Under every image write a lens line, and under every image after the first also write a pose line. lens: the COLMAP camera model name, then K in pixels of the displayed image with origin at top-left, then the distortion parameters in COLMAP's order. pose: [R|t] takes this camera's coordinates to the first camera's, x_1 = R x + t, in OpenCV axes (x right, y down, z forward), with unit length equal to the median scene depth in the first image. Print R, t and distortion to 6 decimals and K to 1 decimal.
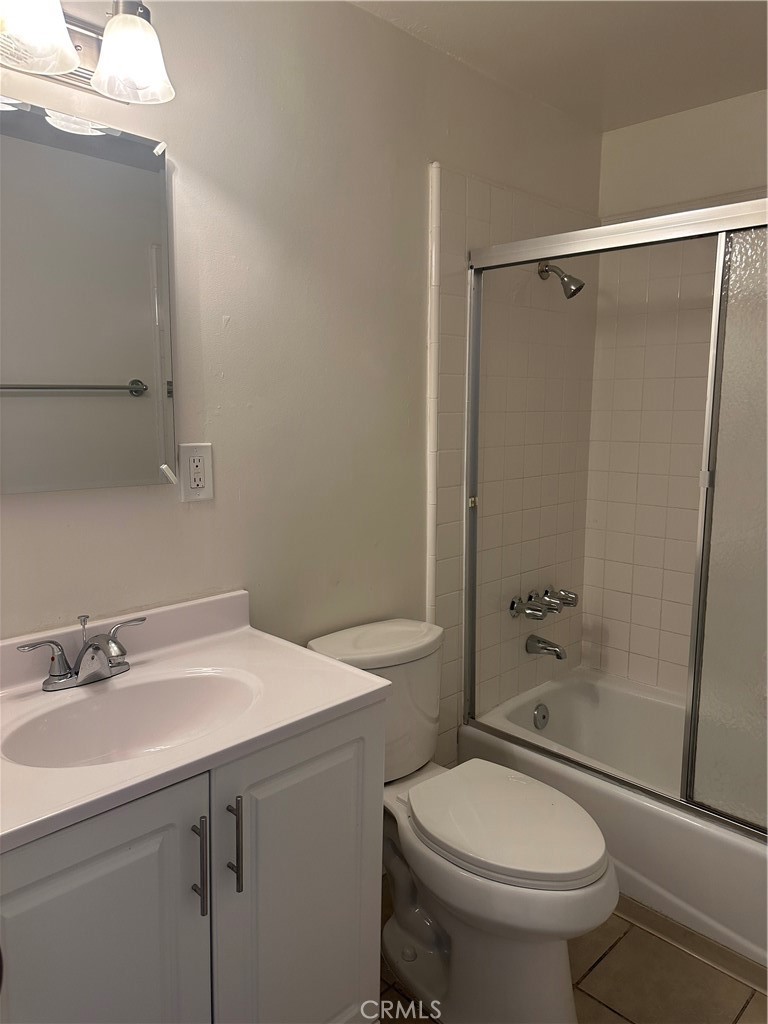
lens RADIAL K [[742.1, 0, 384.0], [0, 742.1, 512.0], [0, 0, 1]] dist [0.063220, -0.068821]
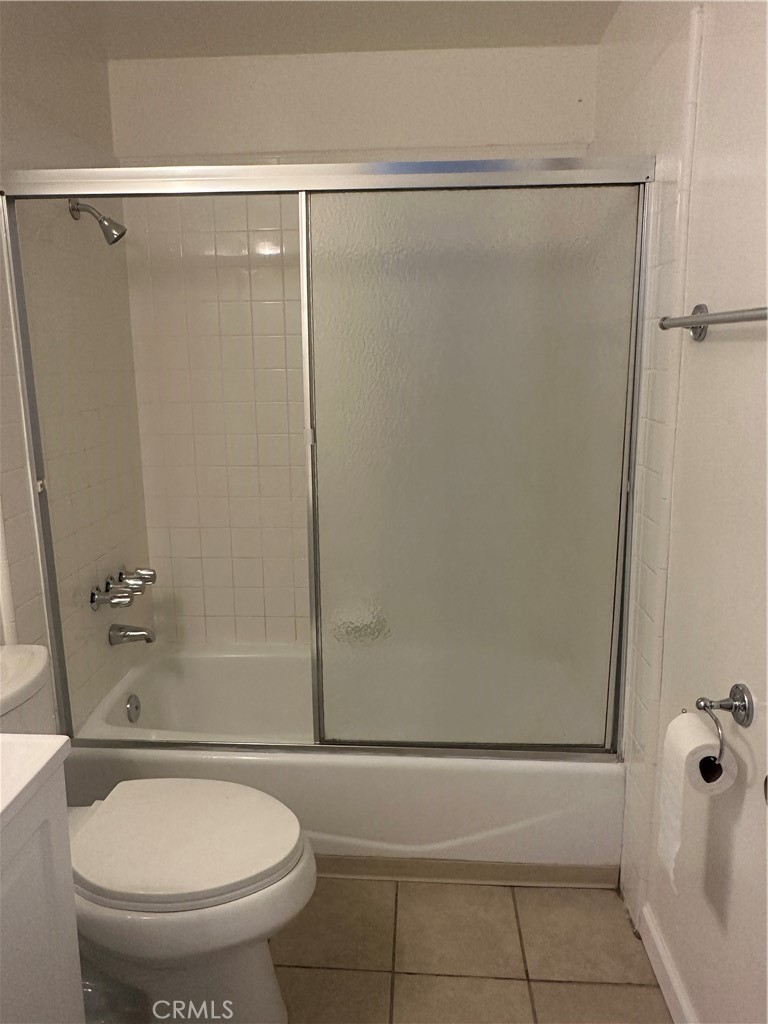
lens RADIAL K [[735.0, 0, 384.0], [0, 735.0, 512.0], [0, 0, 1]] dist [0.000842, 0.002362]
pose [[0.749519, -0.148724, 0.645060, -0.116152], [0.110856, 0.988875, 0.099186, -0.022467], [-0.652635, -0.002833, 0.757667, 0.124705]]
